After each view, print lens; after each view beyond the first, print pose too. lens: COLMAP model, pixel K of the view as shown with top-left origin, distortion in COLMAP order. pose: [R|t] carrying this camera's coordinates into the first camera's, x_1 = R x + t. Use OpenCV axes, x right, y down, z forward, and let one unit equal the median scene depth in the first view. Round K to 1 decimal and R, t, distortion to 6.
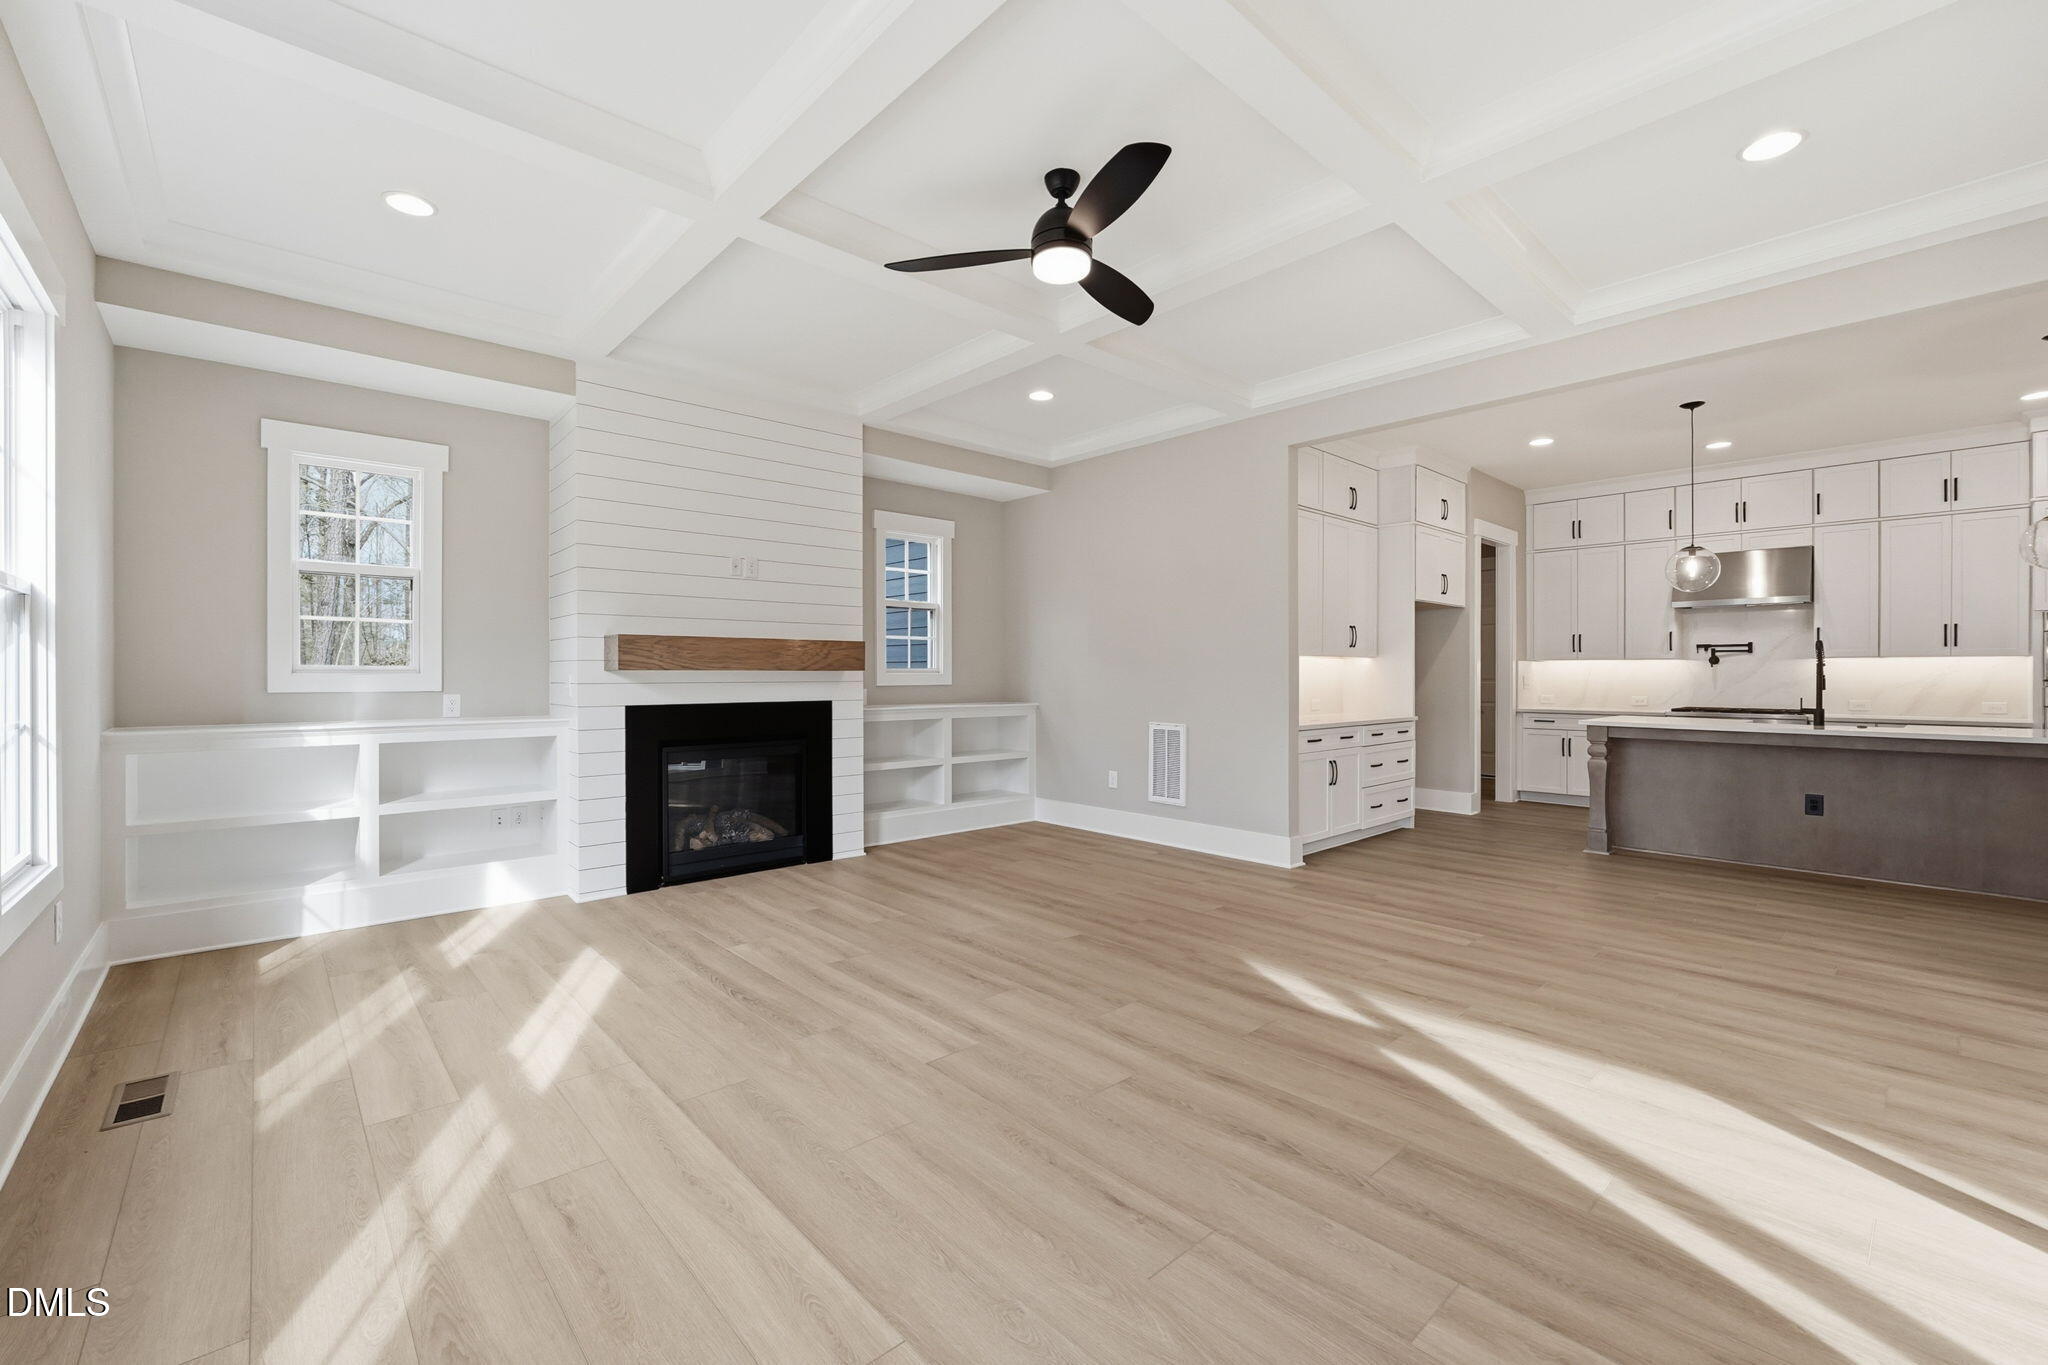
lens RADIAL K [[847.0, 0, 1014.0], [0, 847.0, 676.4], [0, 0, 1]] dist [-0.011931, -0.000089]
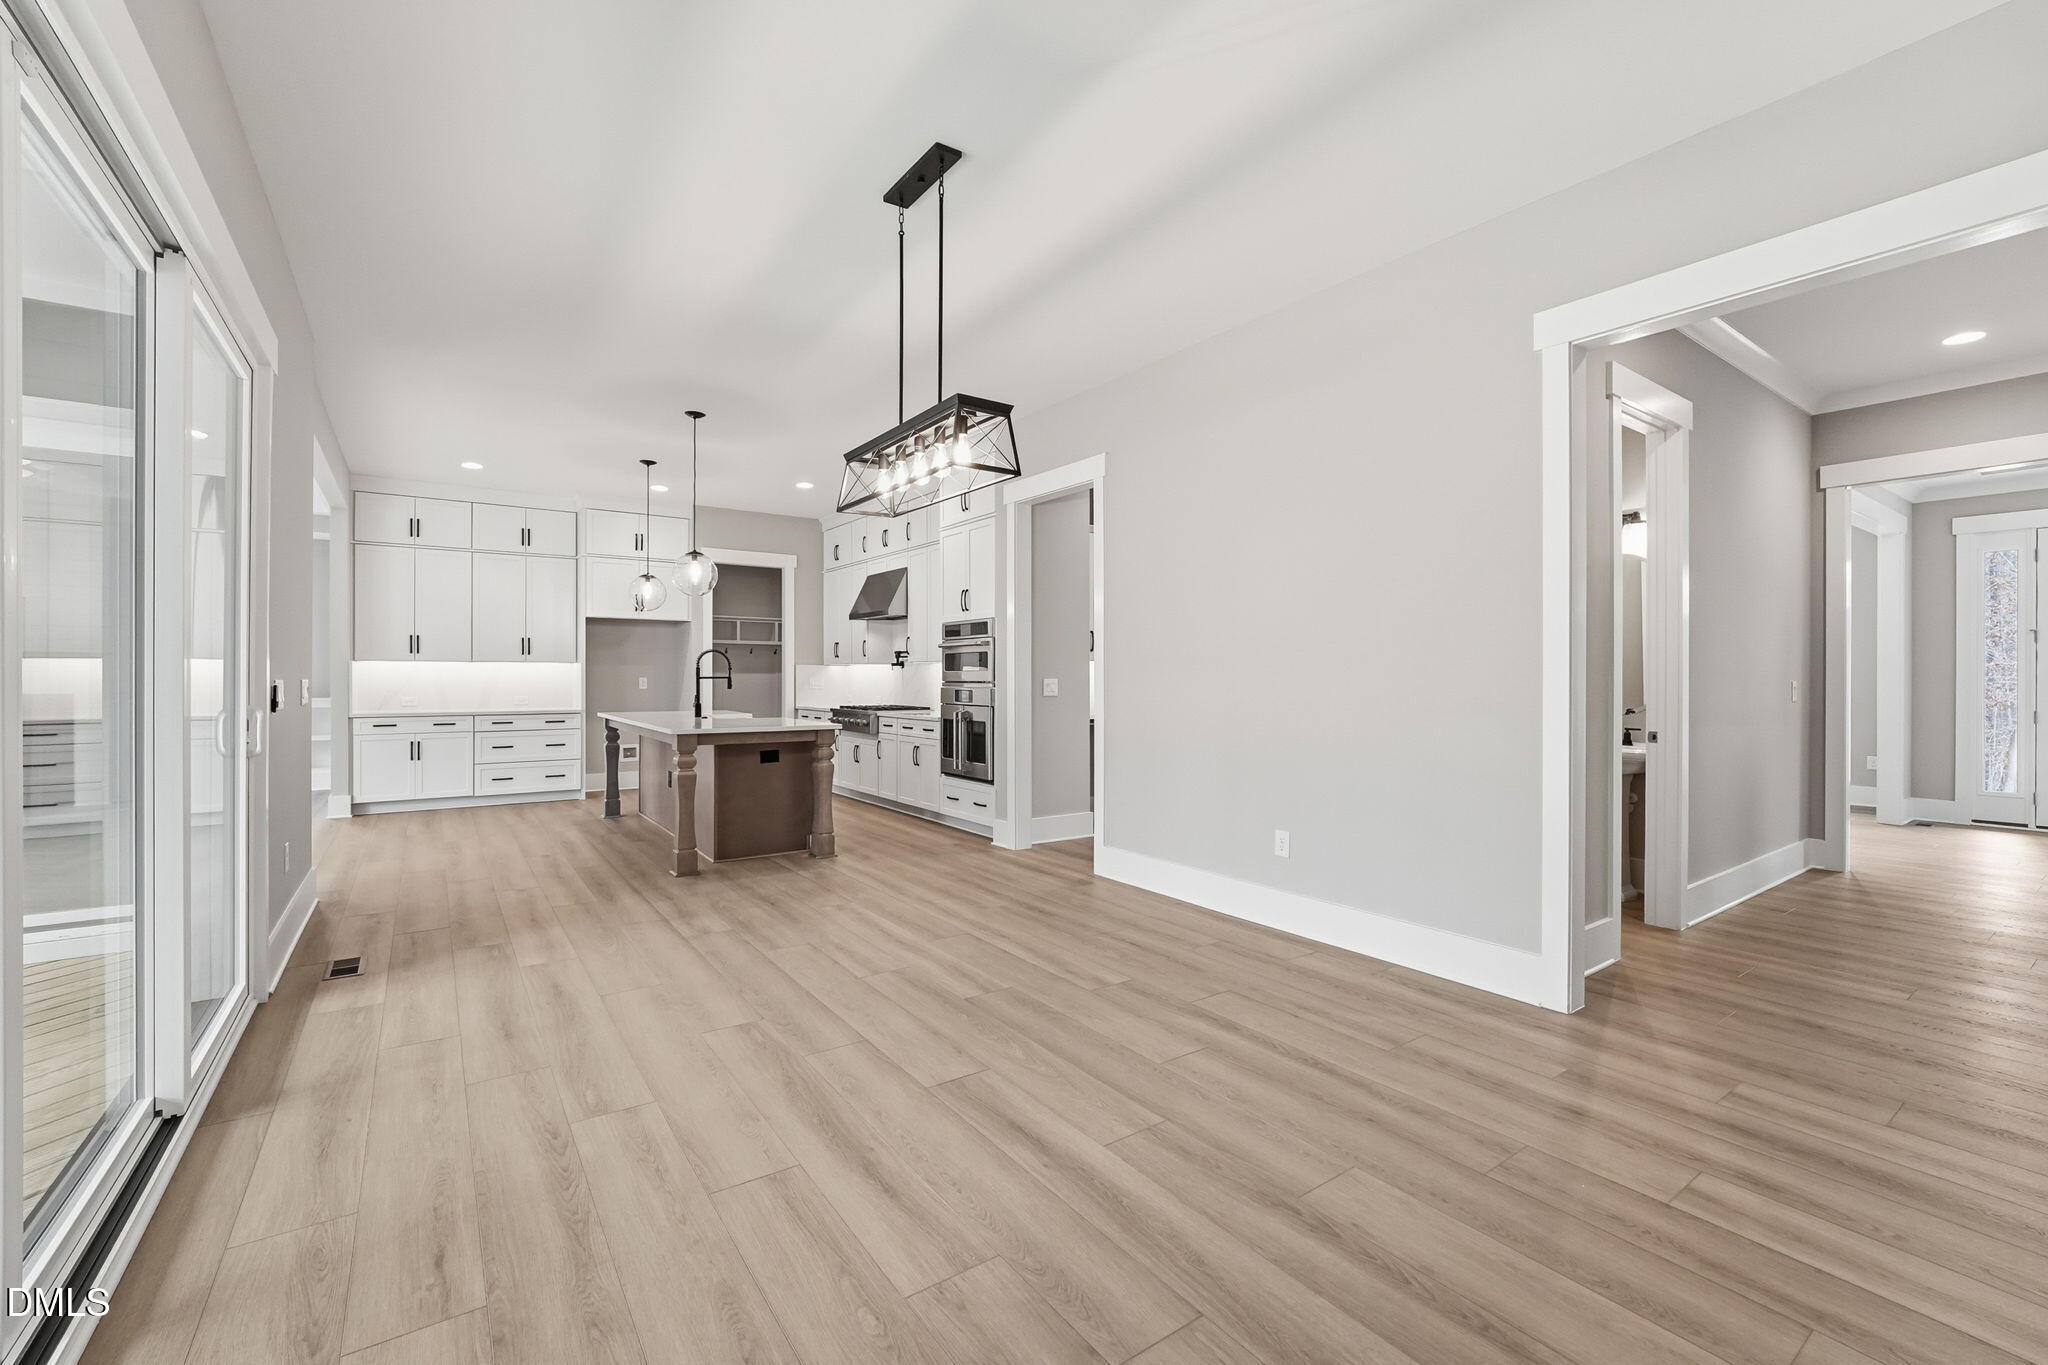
lens RADIAL K [[847.0, 0, 1014.0], [0, 847.0, 676.4], [0, 0, 1]] dist [-0.011931, -0.000089]
pose [[0.992355, 0.001518, -0.123404, 1.829411], [-0.001954, 0.999992, -0.003408, 0.001759], [0.123398, 0.003623, 0.992351, -0.232660]]
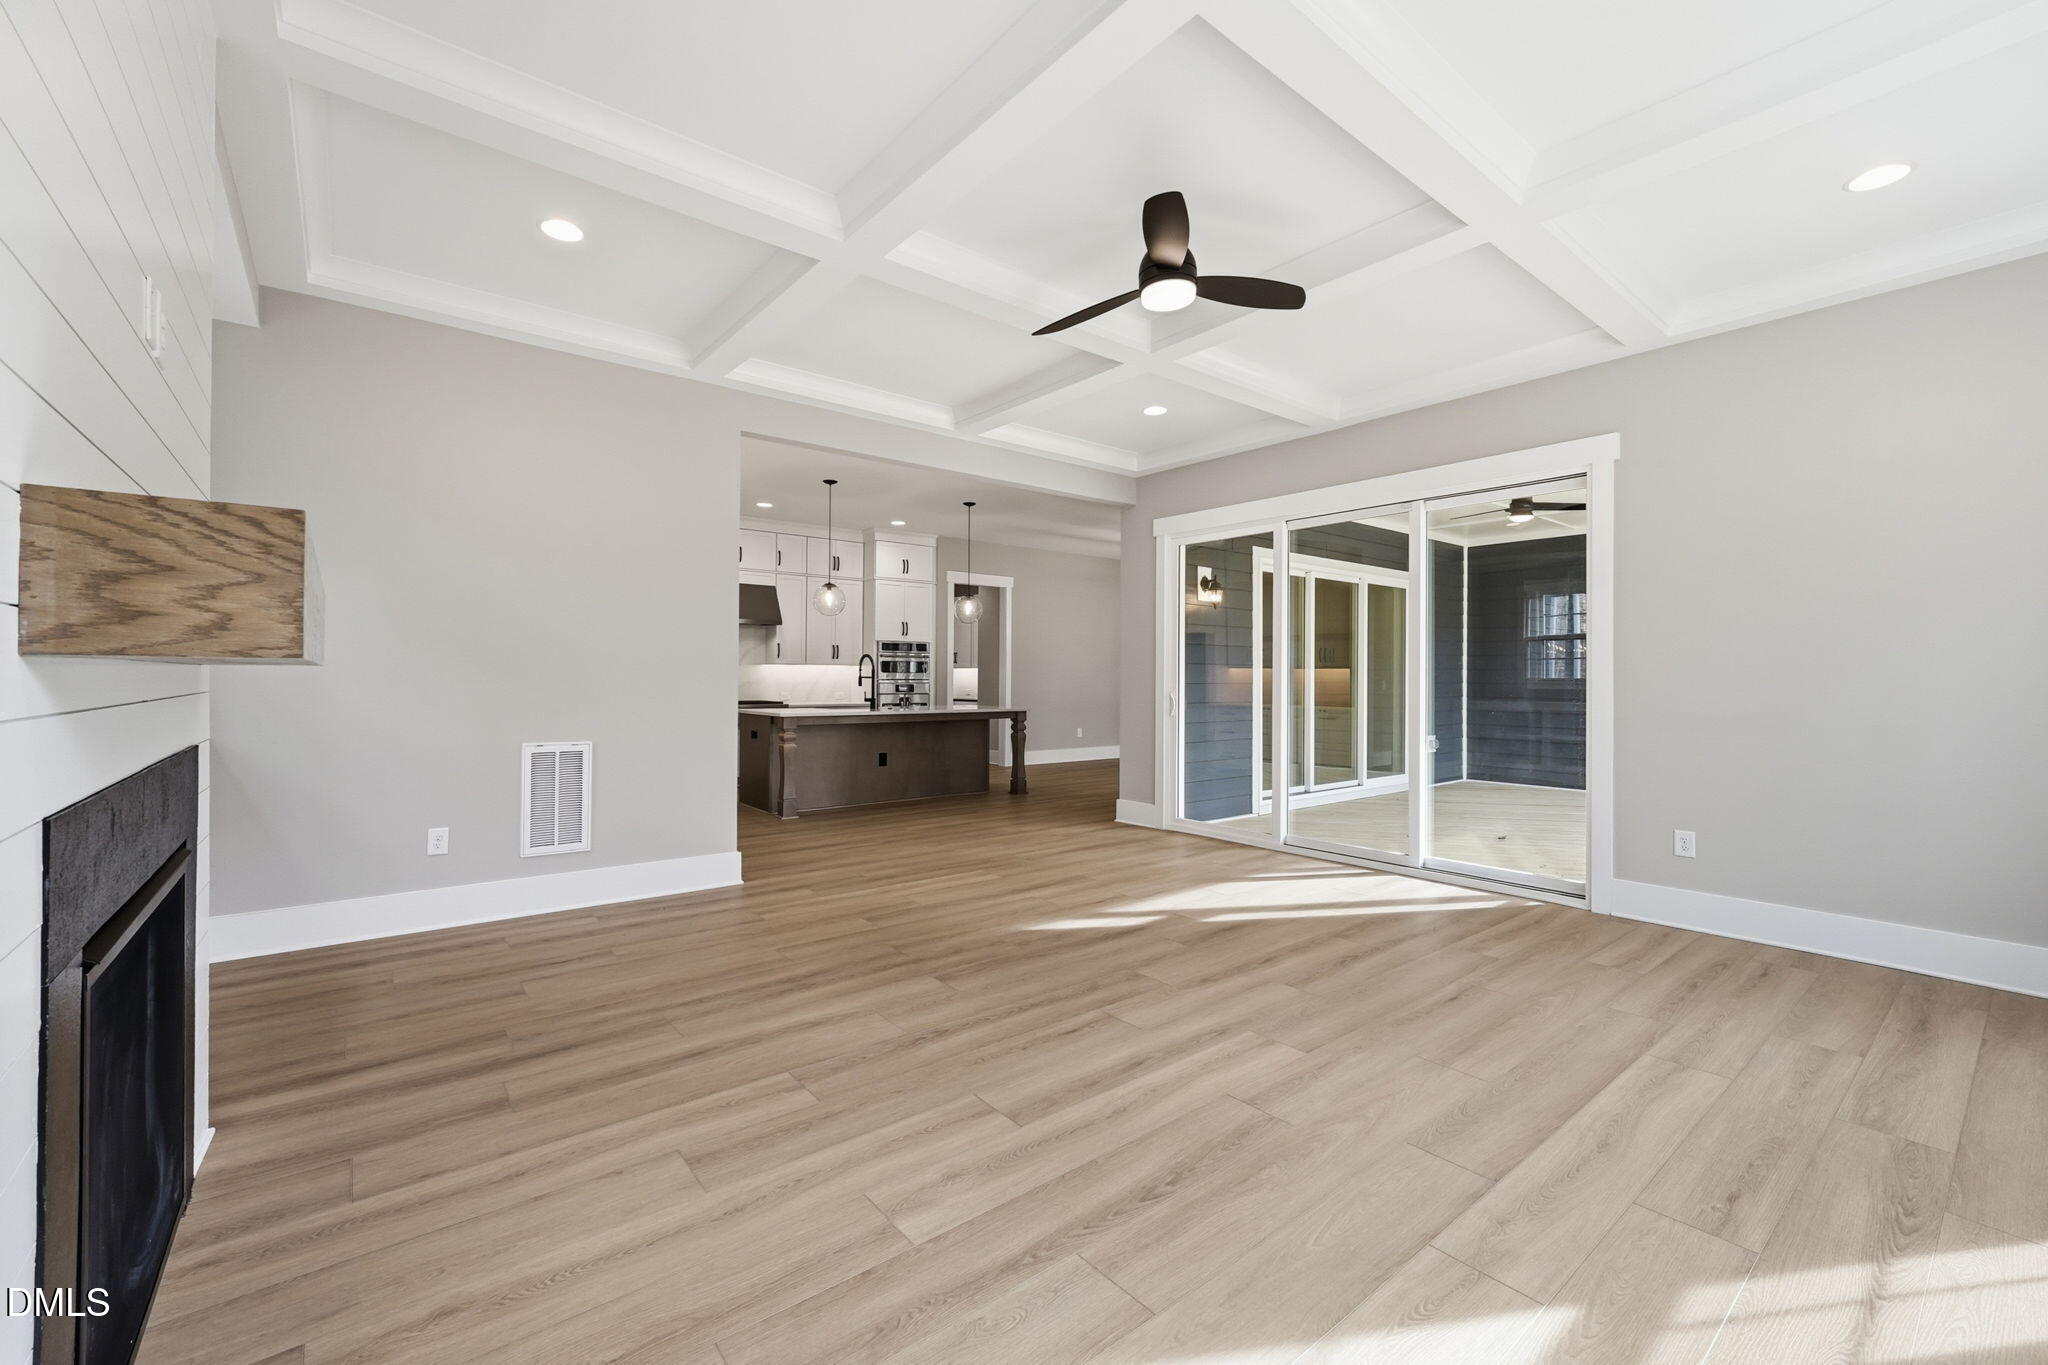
lens RADIAL K [[835.3, 0, 1009.5], [0, 835.3, 671.1], [0, 0, 1]] dist [0.000129, 0.000485]
pose [[0.062151, 0.006821, 0.998043, -0.664860], [-0.003973, 0.999970, -0.006587, -0.003137], [-0.998059, -0.003555, 0.062176, 0.747434]]
